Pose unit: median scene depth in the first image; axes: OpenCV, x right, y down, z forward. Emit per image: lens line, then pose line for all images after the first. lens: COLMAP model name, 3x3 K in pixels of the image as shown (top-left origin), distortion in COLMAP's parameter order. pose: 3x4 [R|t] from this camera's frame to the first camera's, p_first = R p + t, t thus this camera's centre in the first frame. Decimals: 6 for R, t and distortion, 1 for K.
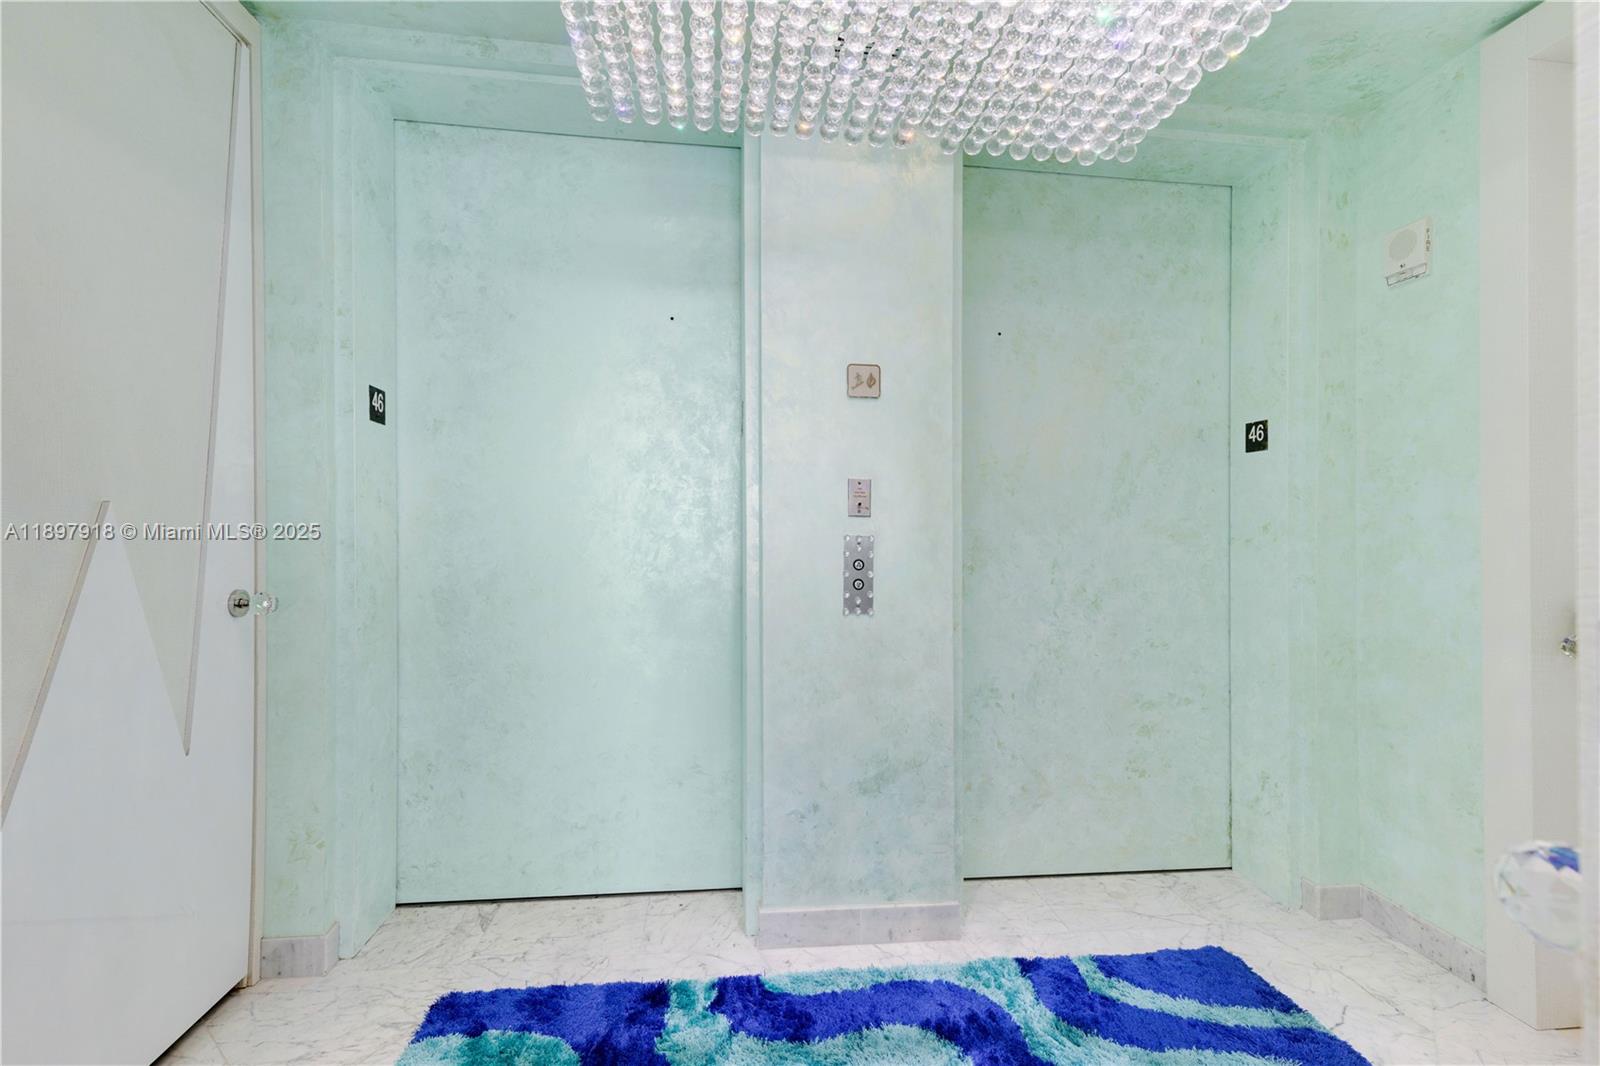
lens RADIAL K [[717.7, 0, 796.4], [0, 717.7, 527.6], [0, 0, 1]] dist [0.007448, -0.001792]
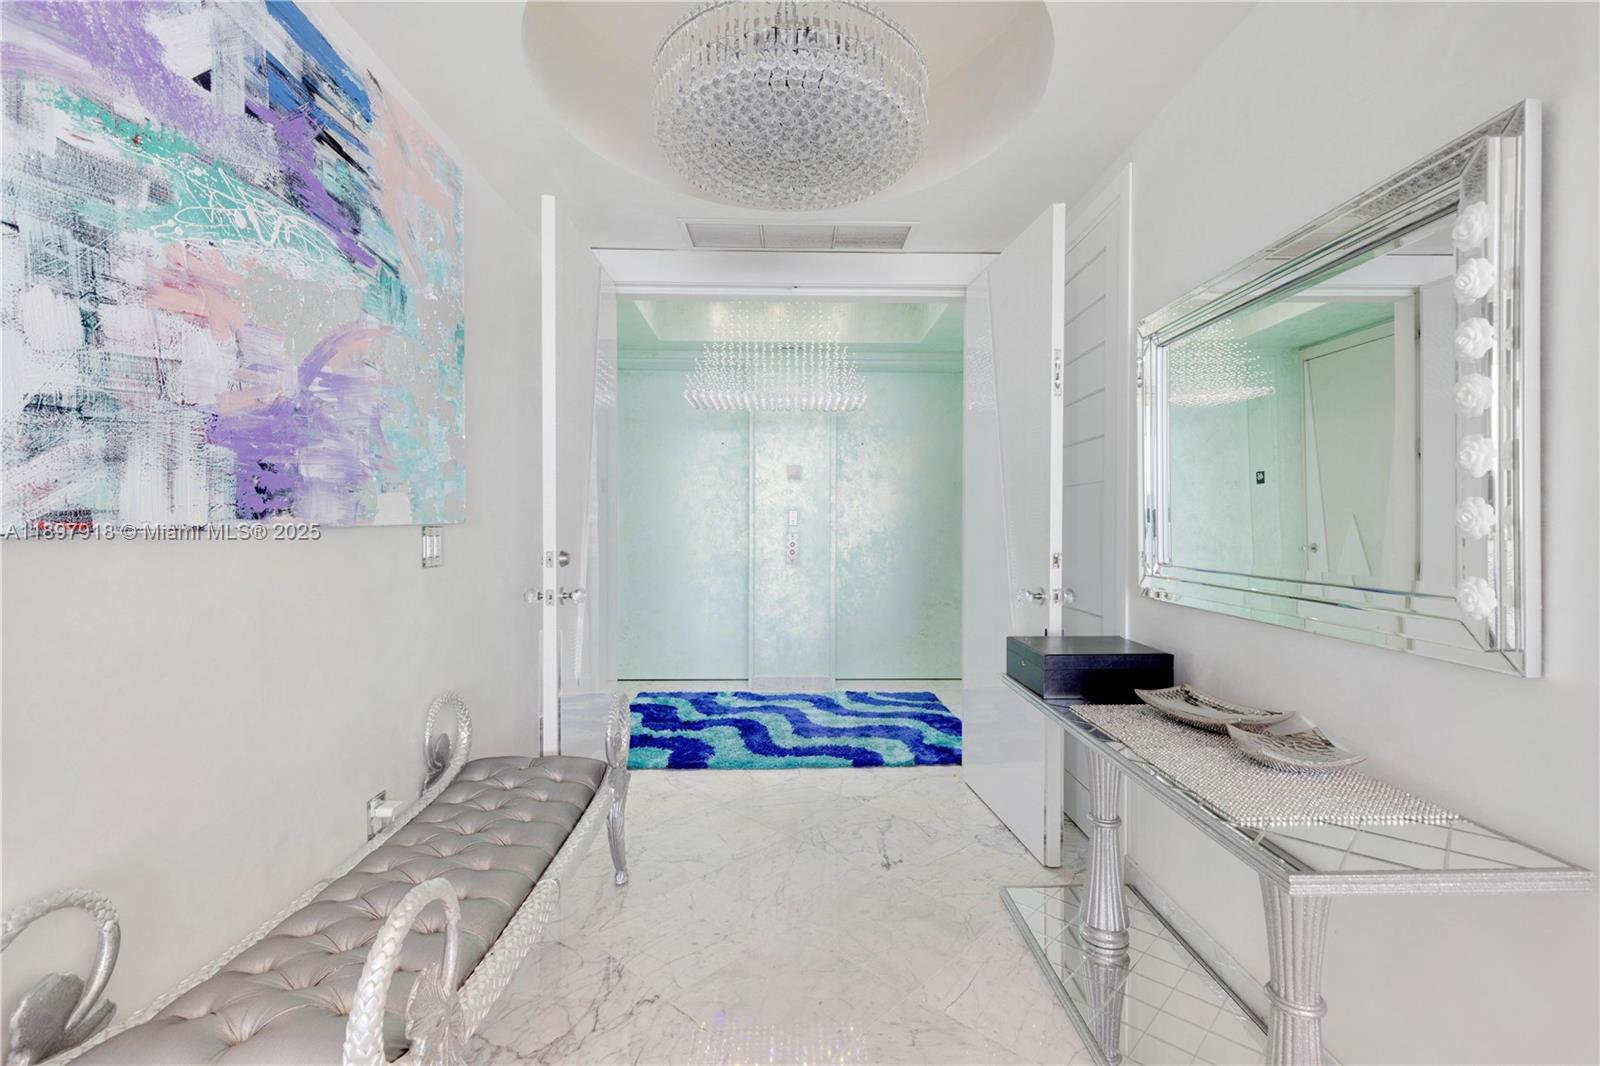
lens RADIAL K [[717.2, 0, 803.5], [0, 717.2, 525.7], [0, 0, 1]] dist [0.013505, -0.003549]
pose [[0.996089, 0.003941, -0.088270, 0.313682], [-0.005492, 0.999835, -0.017337, 0.025238], [0.088187, 0.017754, 0.995946, -1.381041]]
